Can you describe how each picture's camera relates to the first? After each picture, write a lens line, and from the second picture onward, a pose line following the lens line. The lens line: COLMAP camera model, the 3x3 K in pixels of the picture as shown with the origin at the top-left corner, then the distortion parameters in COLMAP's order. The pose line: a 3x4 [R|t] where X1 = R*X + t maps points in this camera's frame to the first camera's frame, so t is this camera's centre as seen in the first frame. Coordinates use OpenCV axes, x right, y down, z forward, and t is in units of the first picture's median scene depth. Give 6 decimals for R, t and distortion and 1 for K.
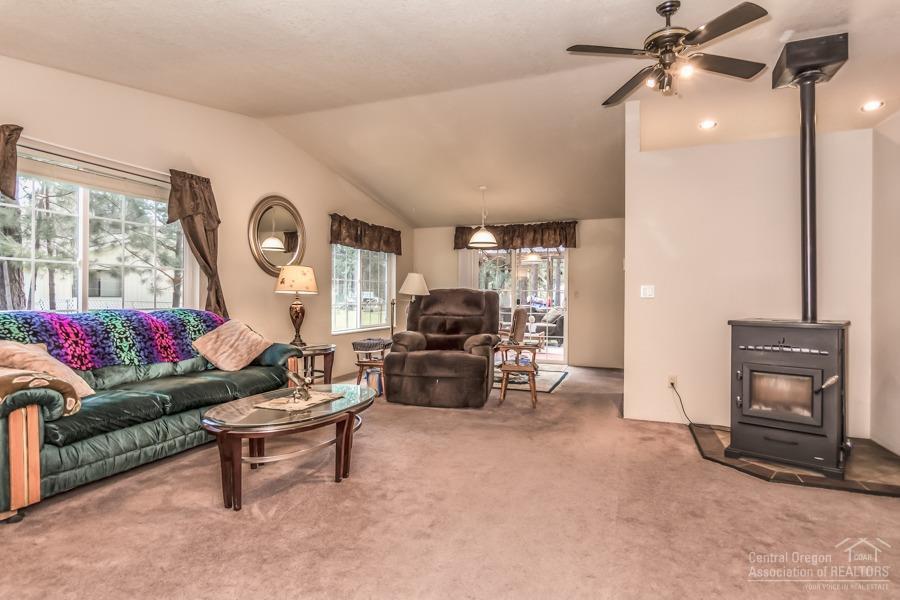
lens RADIAL K [[484.5, 0, 451.6], [0, 484.5, 301.7], [0, 0, 1]] dist [0.000593, -0.001118]
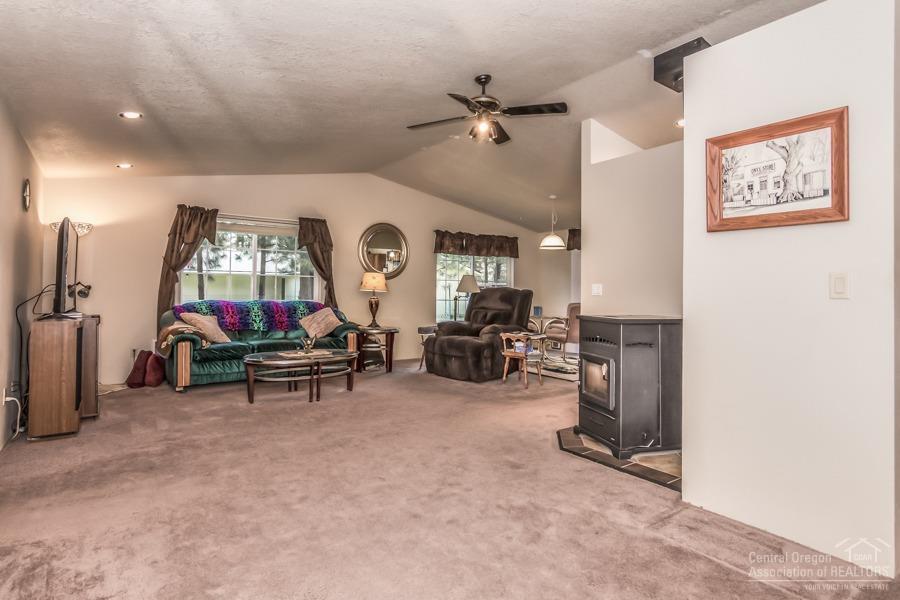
lens RADIAL K [[484.5, 0, 440.2], [0, 484.5, 278.1], [0, 0, 1]] dist [0.000593, -0.001118]
pose [[0.831394, -0.014799, -0.555487, 0.728046], [-0.009296, 0.999135, -0.040533, 0.001094], [0.555606, 0.038863, 0.830537, -0.114225]]
